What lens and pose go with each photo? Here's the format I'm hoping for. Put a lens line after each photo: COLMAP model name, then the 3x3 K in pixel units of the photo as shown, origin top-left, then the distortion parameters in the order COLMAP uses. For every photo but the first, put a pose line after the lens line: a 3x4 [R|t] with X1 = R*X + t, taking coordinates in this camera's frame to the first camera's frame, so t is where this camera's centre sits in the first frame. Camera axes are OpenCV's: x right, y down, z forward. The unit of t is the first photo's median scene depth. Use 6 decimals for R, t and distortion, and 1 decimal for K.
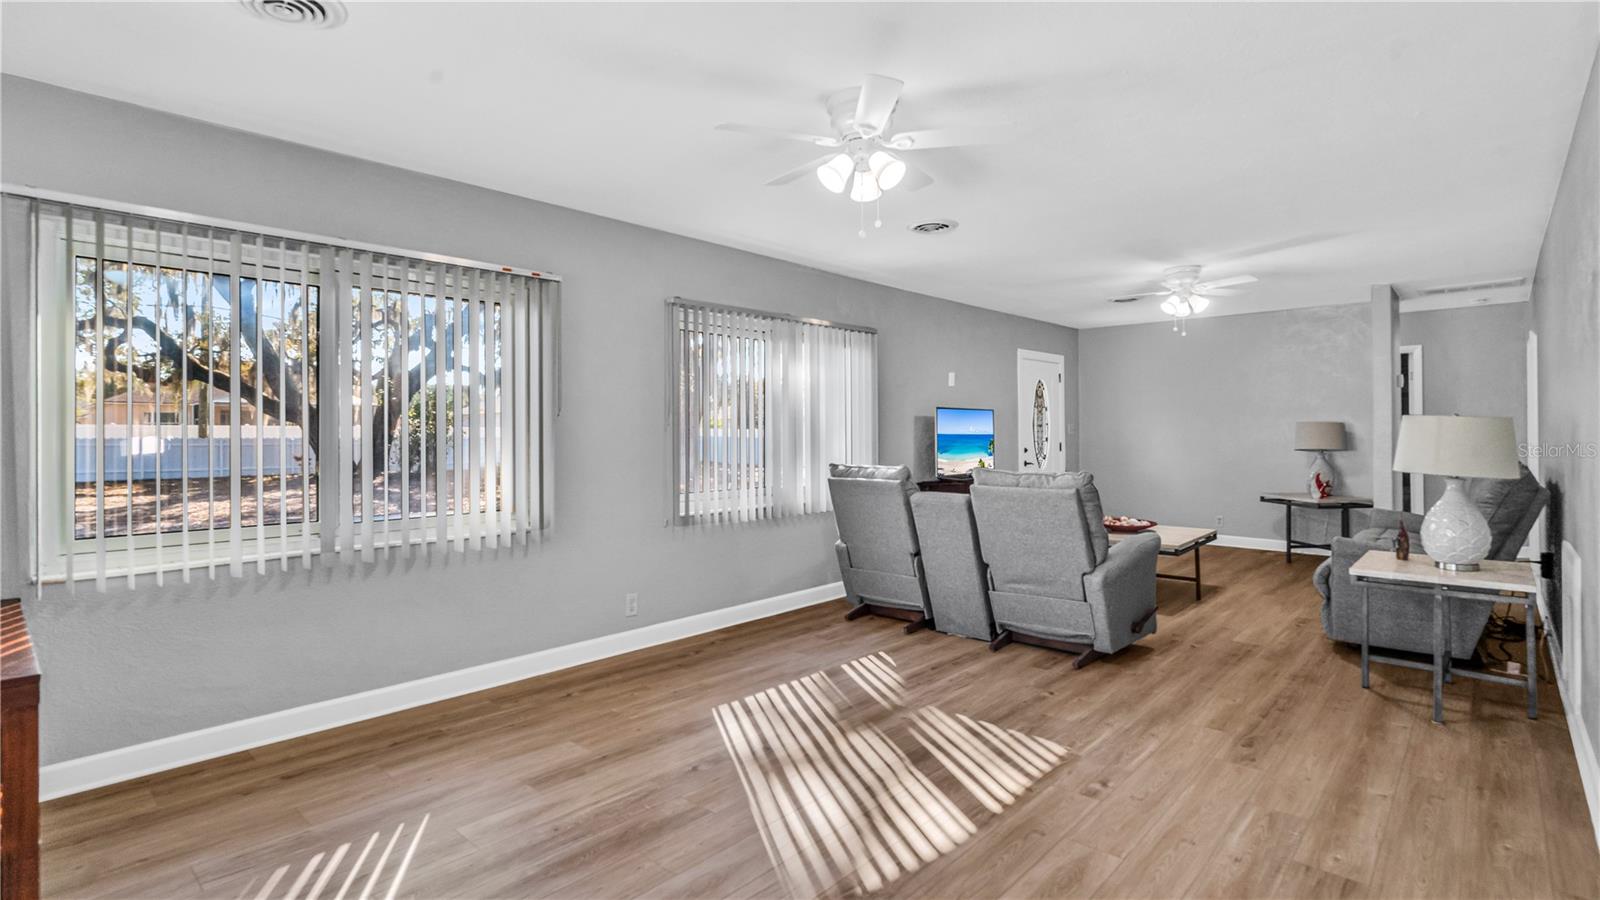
lens RADIAL K [[758.6, 0, 804.4], [0, 758.6, 440.8], [0, 0, 1]] dist [-0.000529, 0.000890]
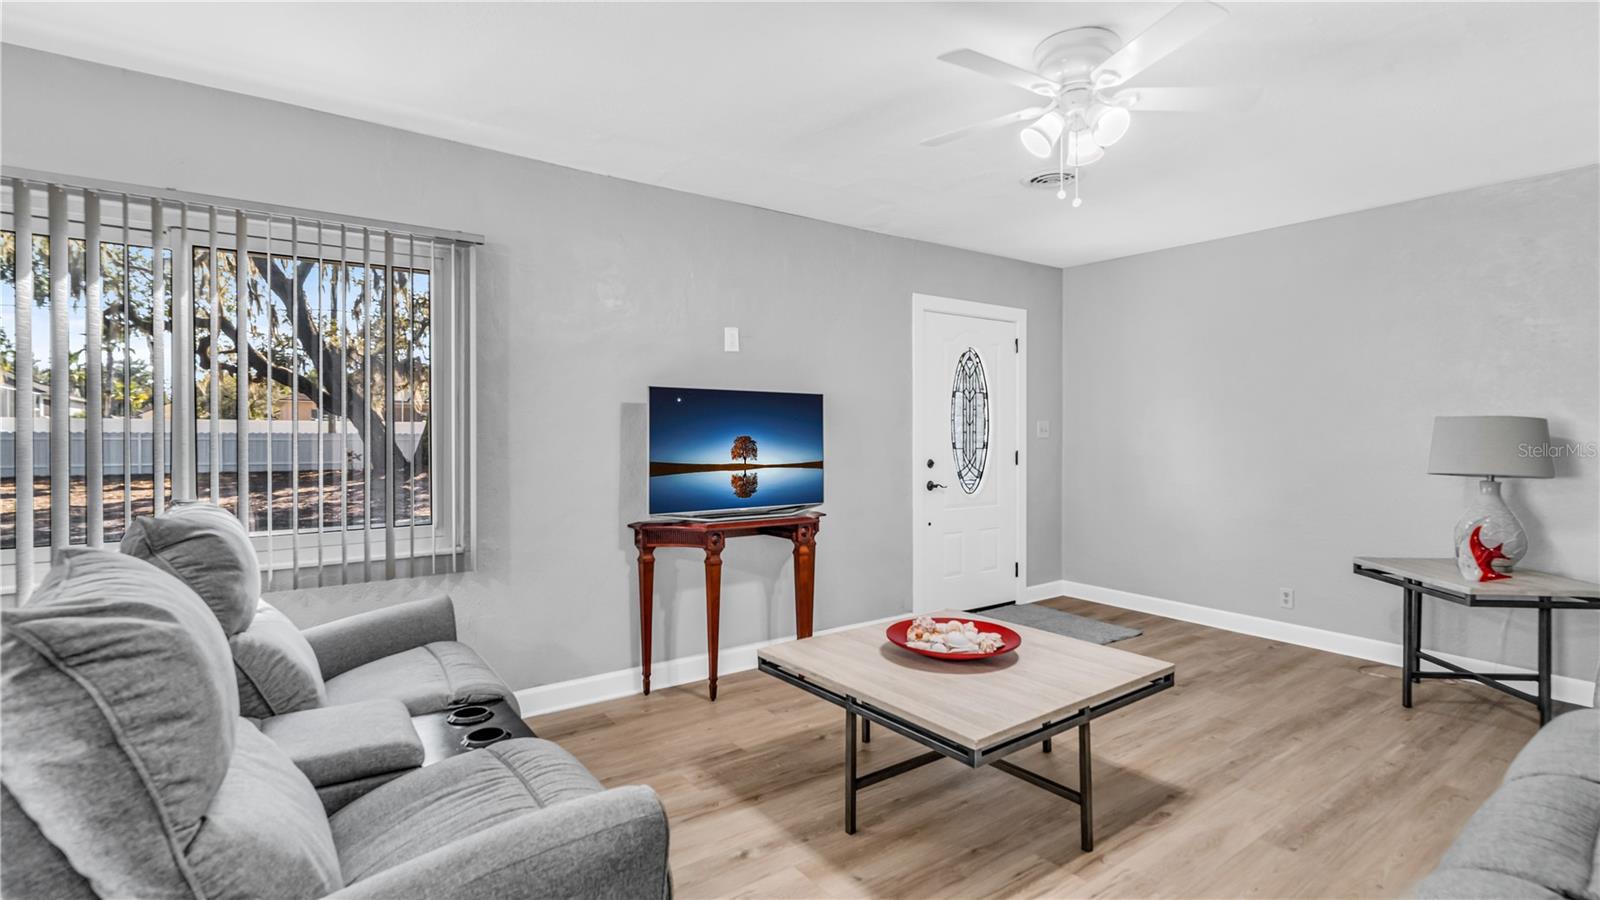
lens RADIAL K [[758.6, 0, 793.6], [0, 758.6, 441.3], [0, 0, 1]] dist [-0.000529, 0.000890]
pose [[0.981538, 0.009342, -0.191038, 0.303060], [-0.008793, 0.999954, 0.003721, -0.006457], [0.191064, -0.001973, 0.981576, 0.395151]]
